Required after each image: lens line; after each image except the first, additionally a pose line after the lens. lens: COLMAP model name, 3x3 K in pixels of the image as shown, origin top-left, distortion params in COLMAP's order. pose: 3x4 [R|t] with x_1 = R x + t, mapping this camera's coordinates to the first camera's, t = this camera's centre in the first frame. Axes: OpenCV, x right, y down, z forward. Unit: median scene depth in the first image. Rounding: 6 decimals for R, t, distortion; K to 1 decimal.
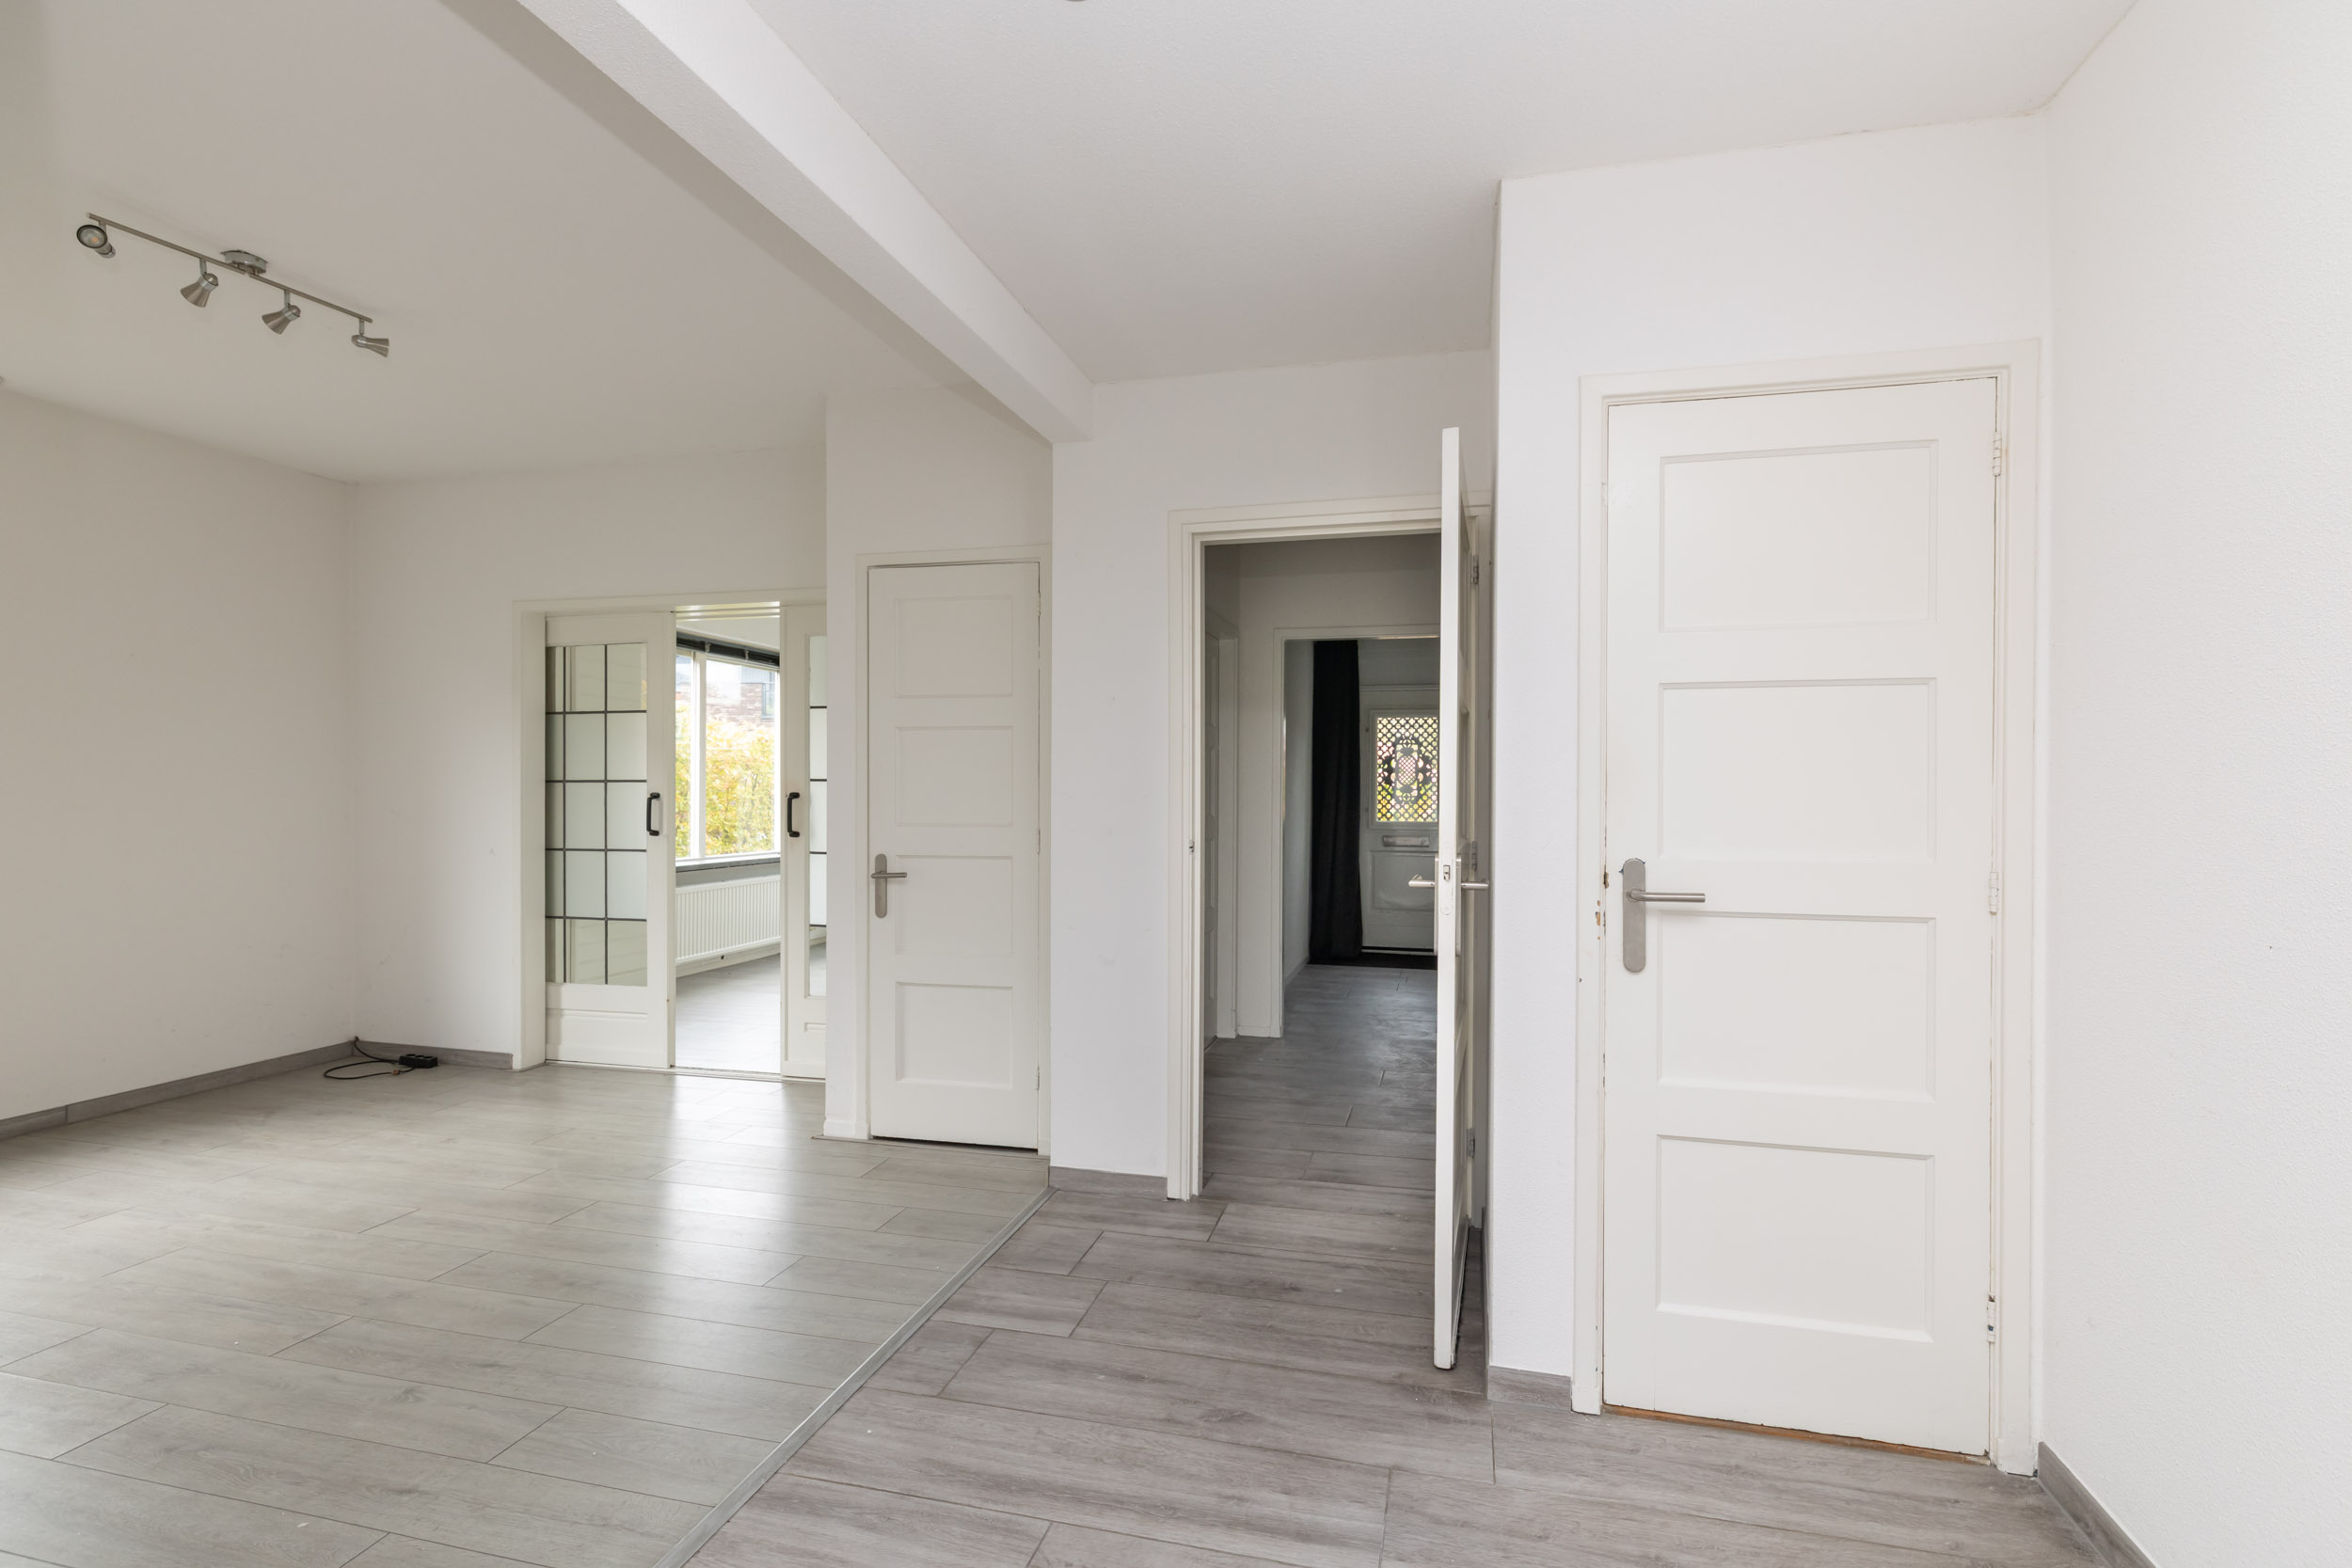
lens RADIAL K [[1140.4, 0, 1167.6], [0, 1140.4, 794.5], [0, 0, 1]] dist [0.003783, -0.001235]
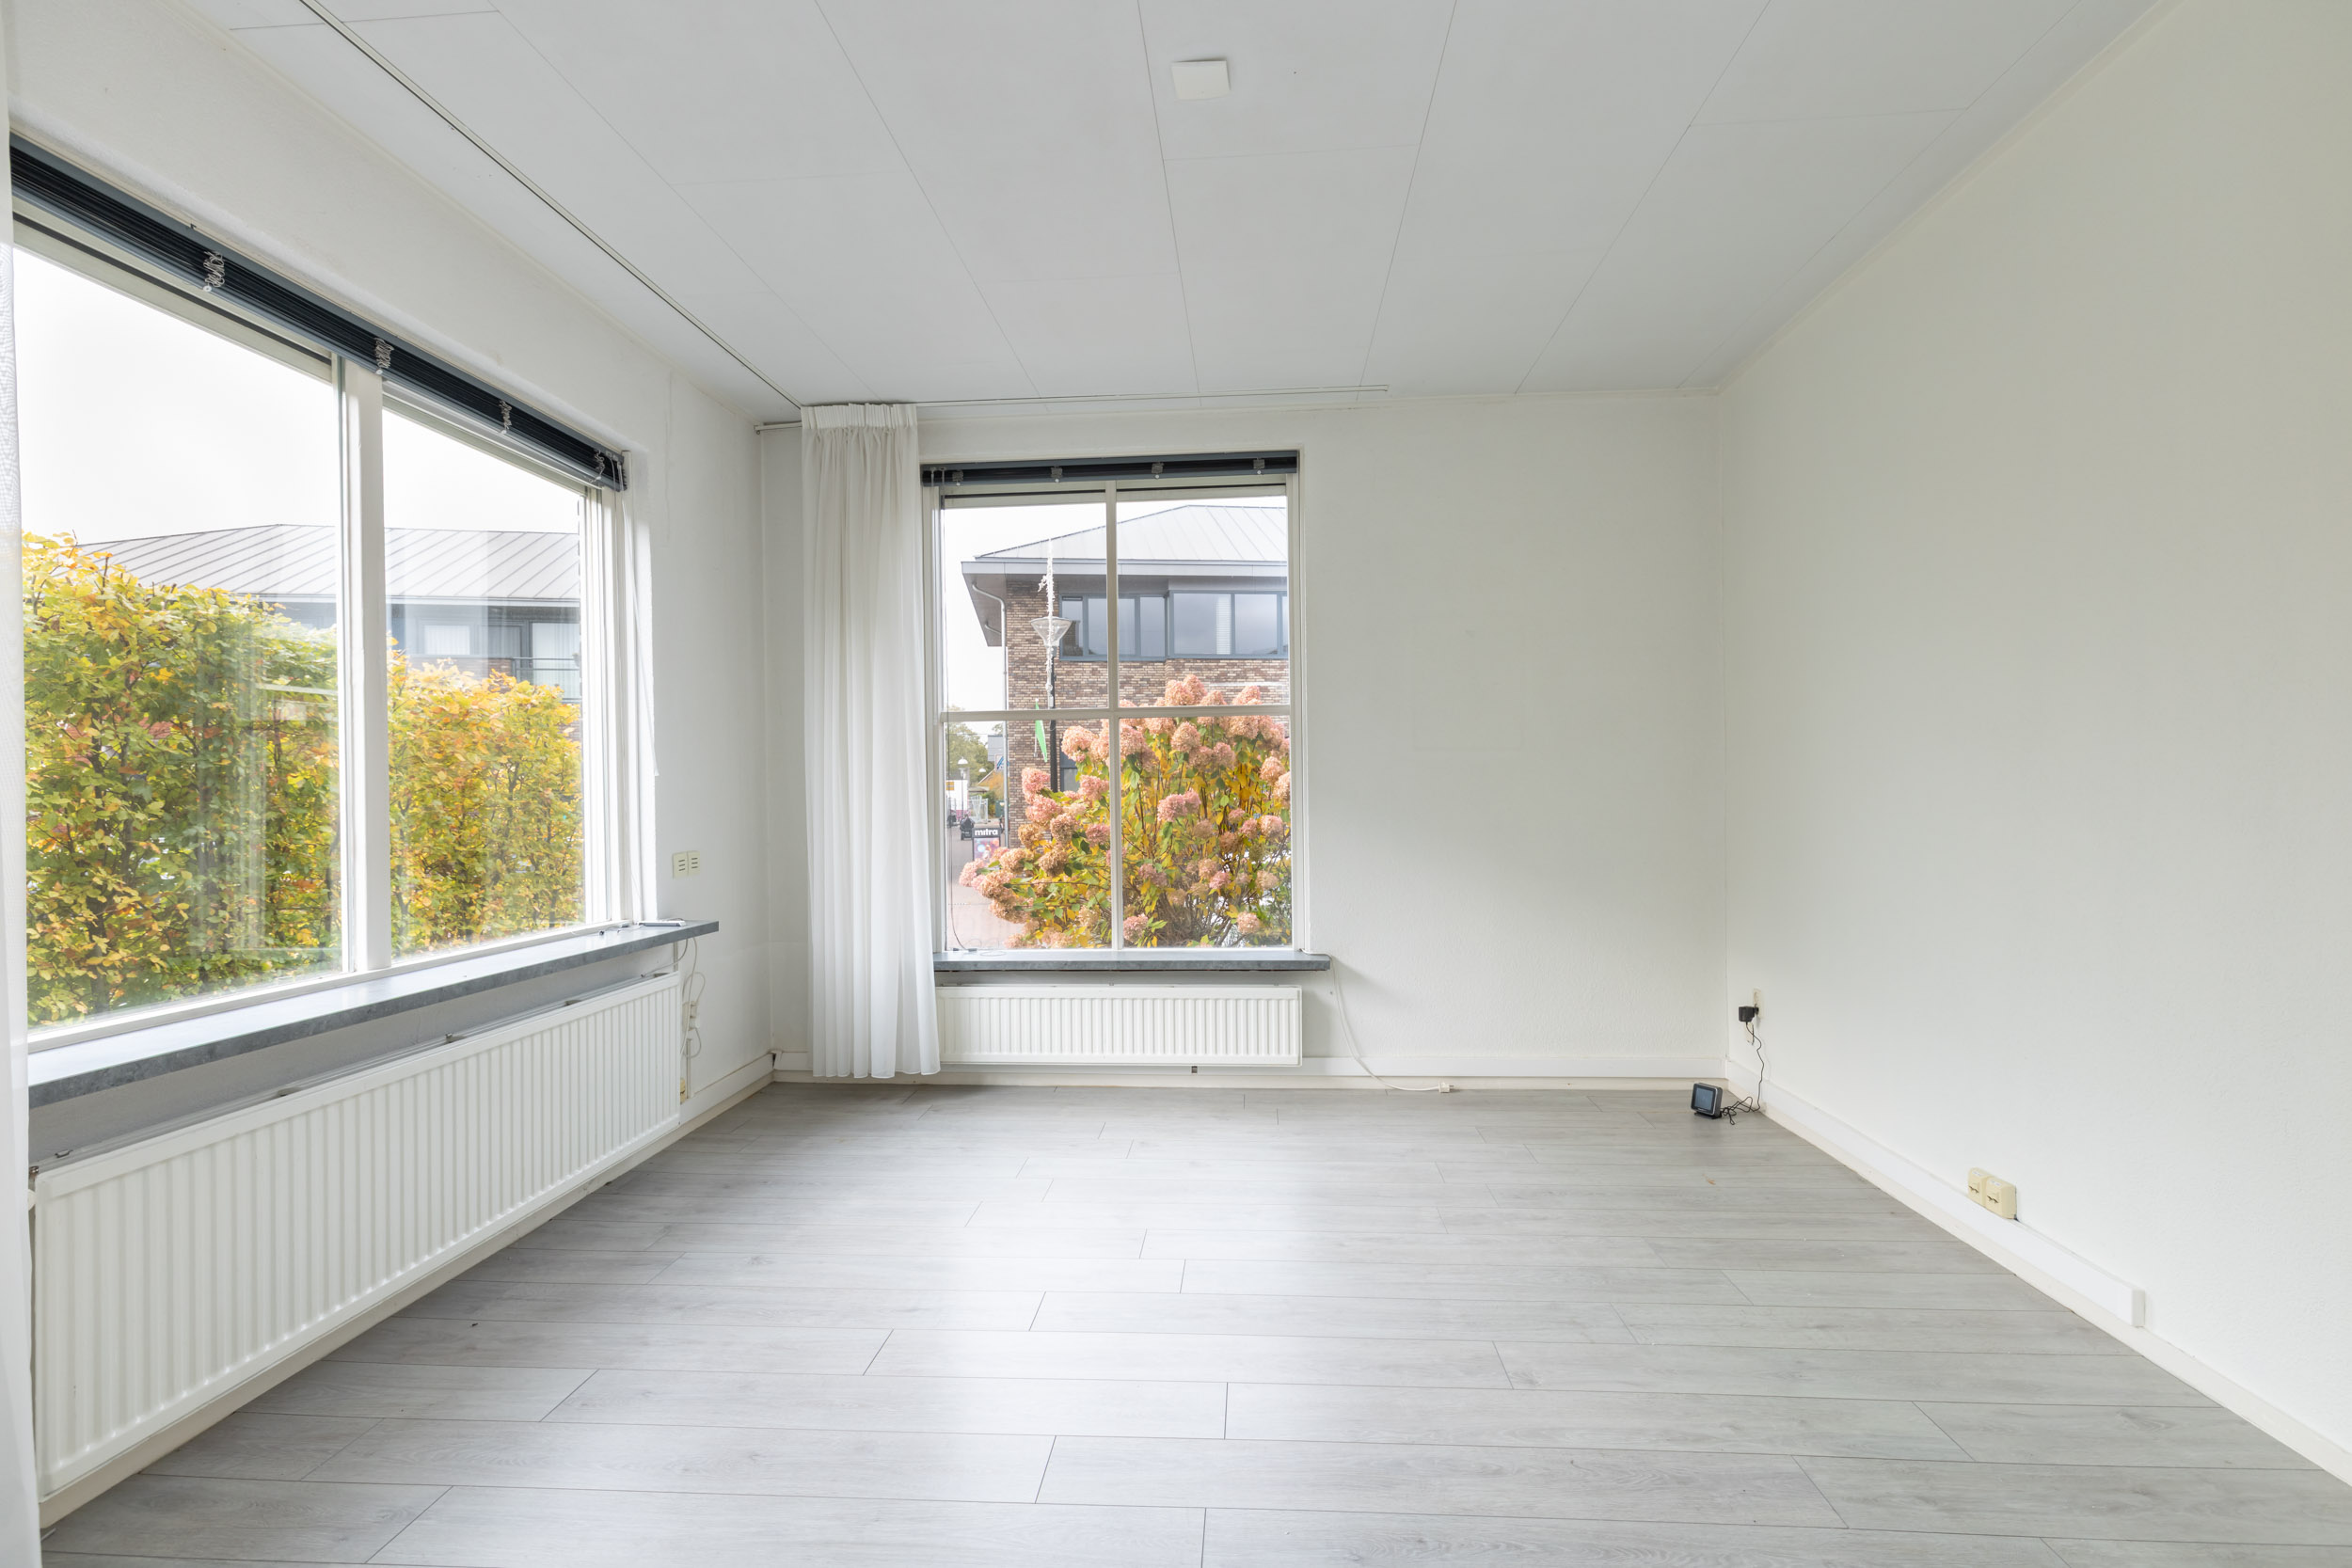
lens RADIAL K [[1140.4, 0, 1186.2], [0, 1140.4, 797.1], [0, 0, 1]] dist [0.003783, -0.001235]
pose [[0.980836, -0.017204, 0.194076, -0.365638], [0.016799, 0.999852, 0.003732, 0.009067], [-0.194112, -0.000401, 0.980979, 0.955722]]
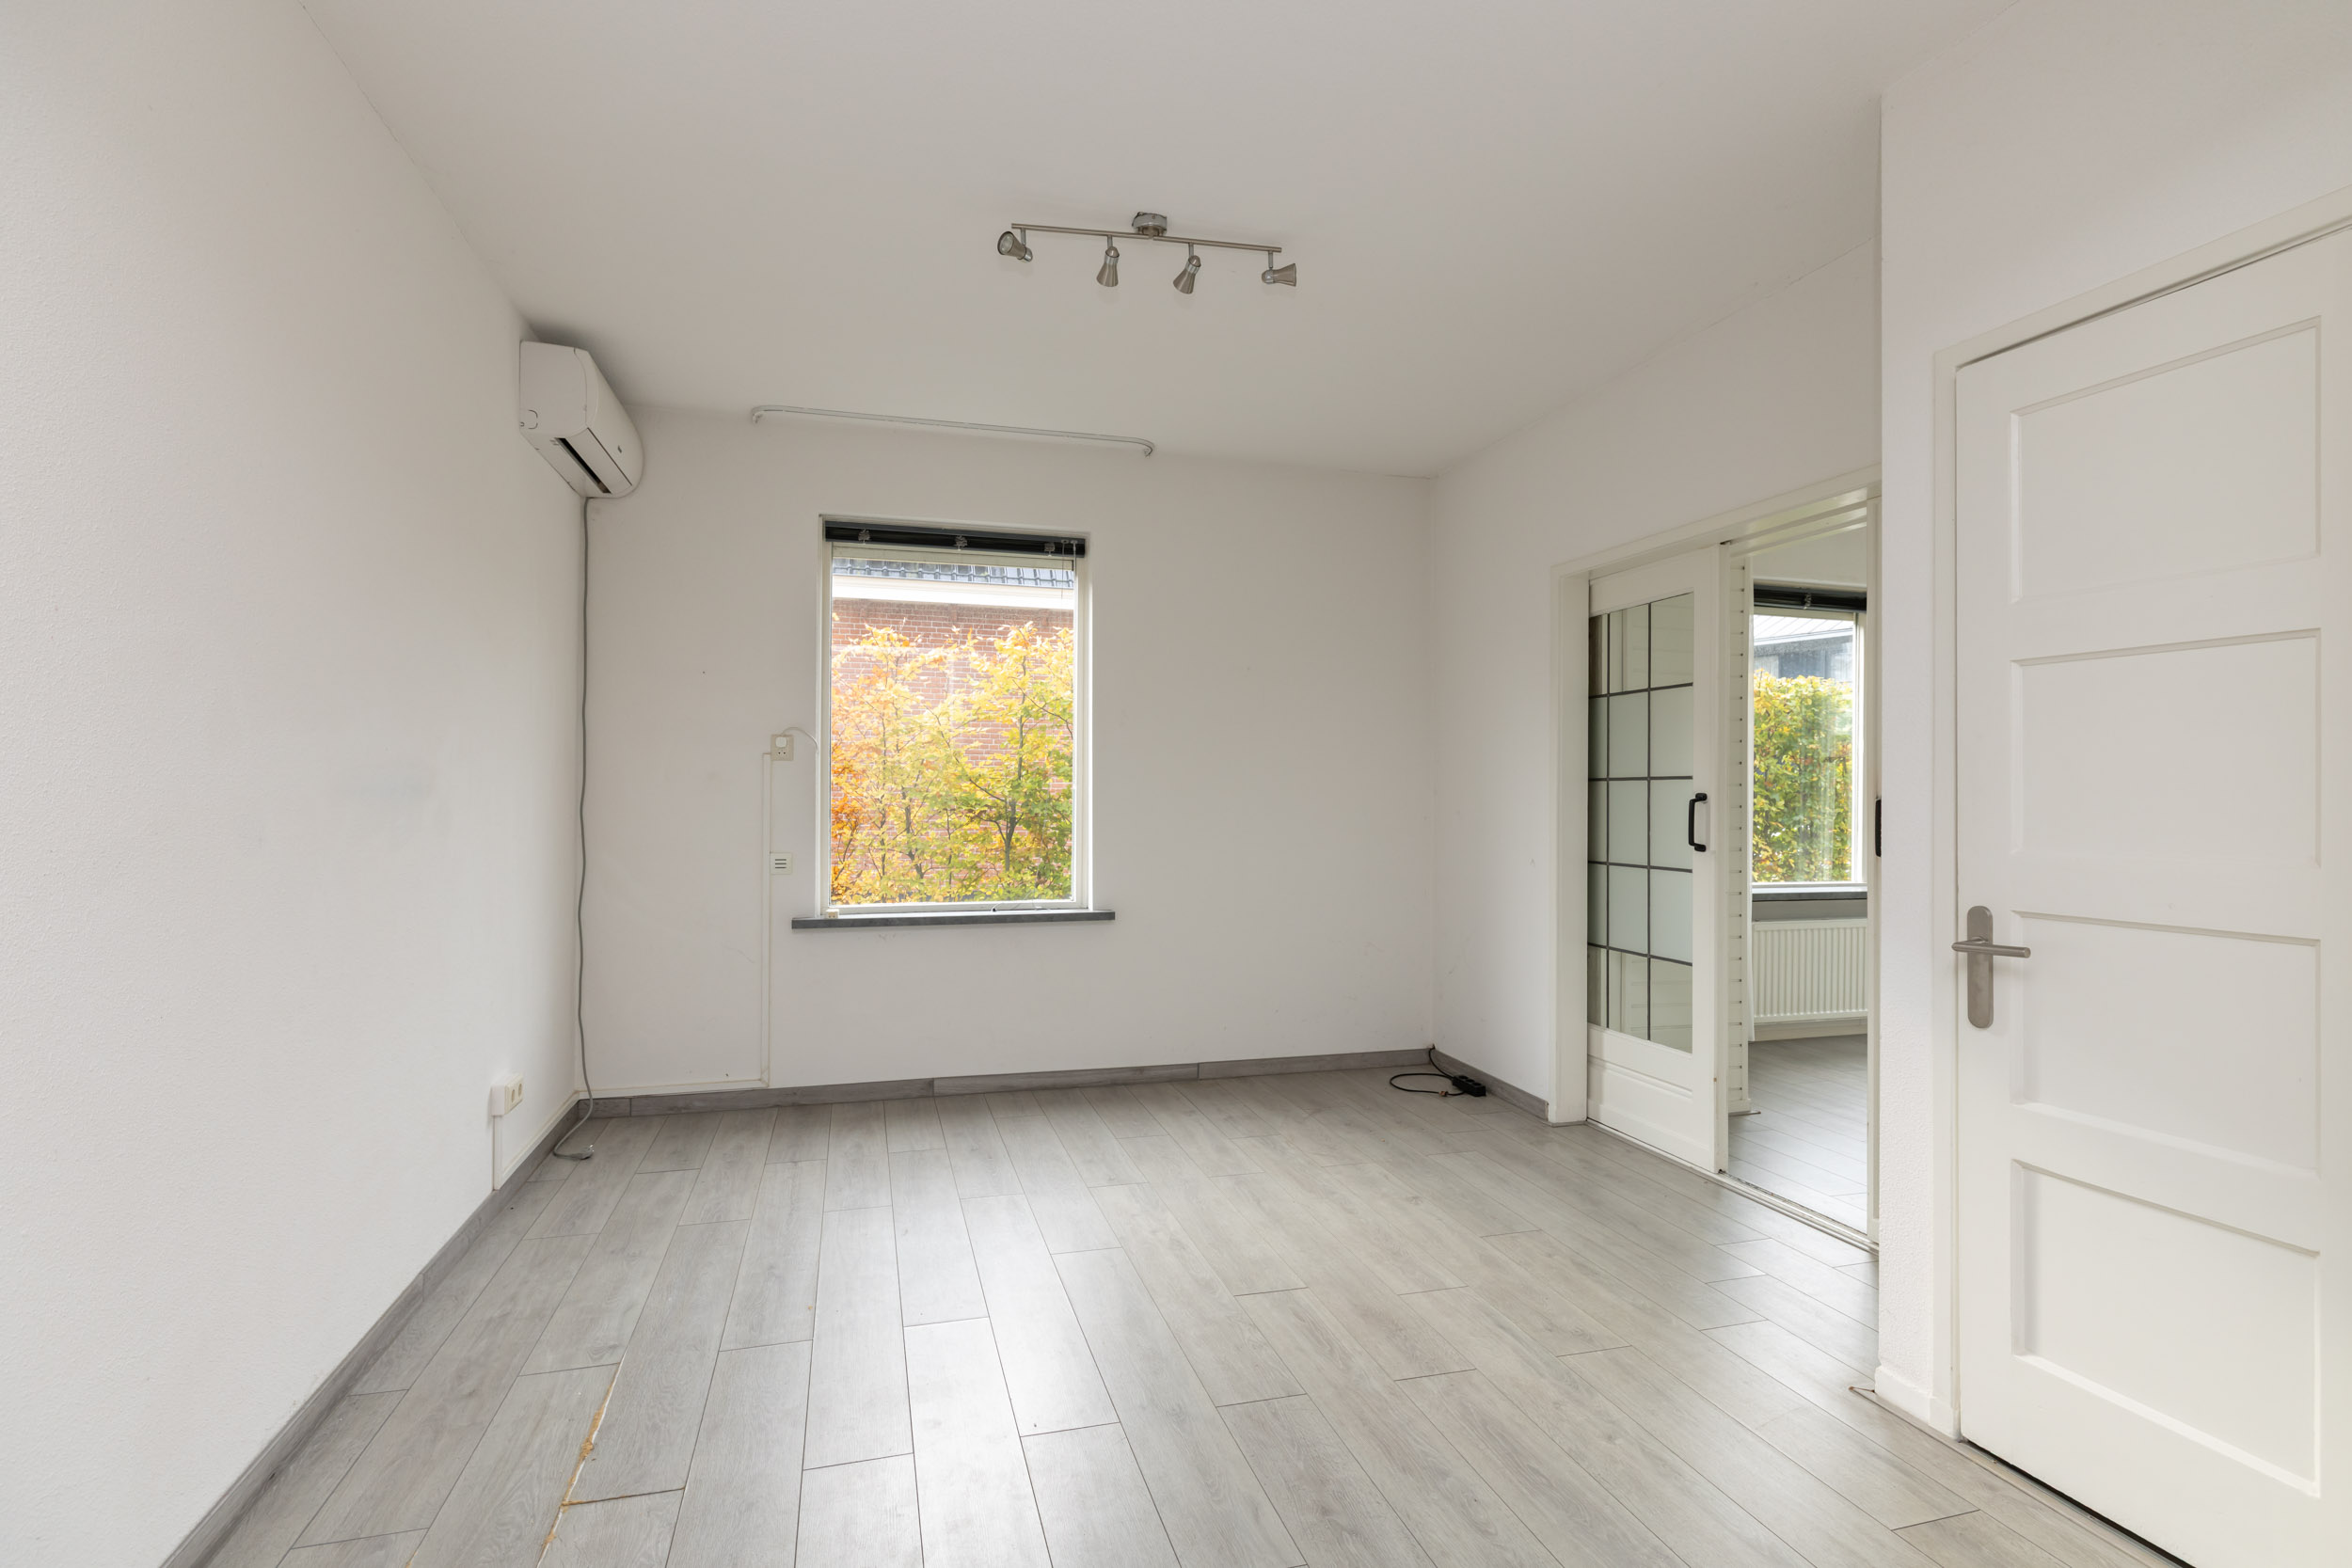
lens RADIAL K [[1140.4, 0, 1164.7], [0, 1140.4, 788.4], [0, 0, 1]] dist [0.003783, -0.001235]
pose [[0.516229, -0.002762, -0.856446, 0.003837], [-0.008206, 0.999933, -0.008171, 0.004142], [0.856411, 0.011246, 0.516171, 0.318320]]
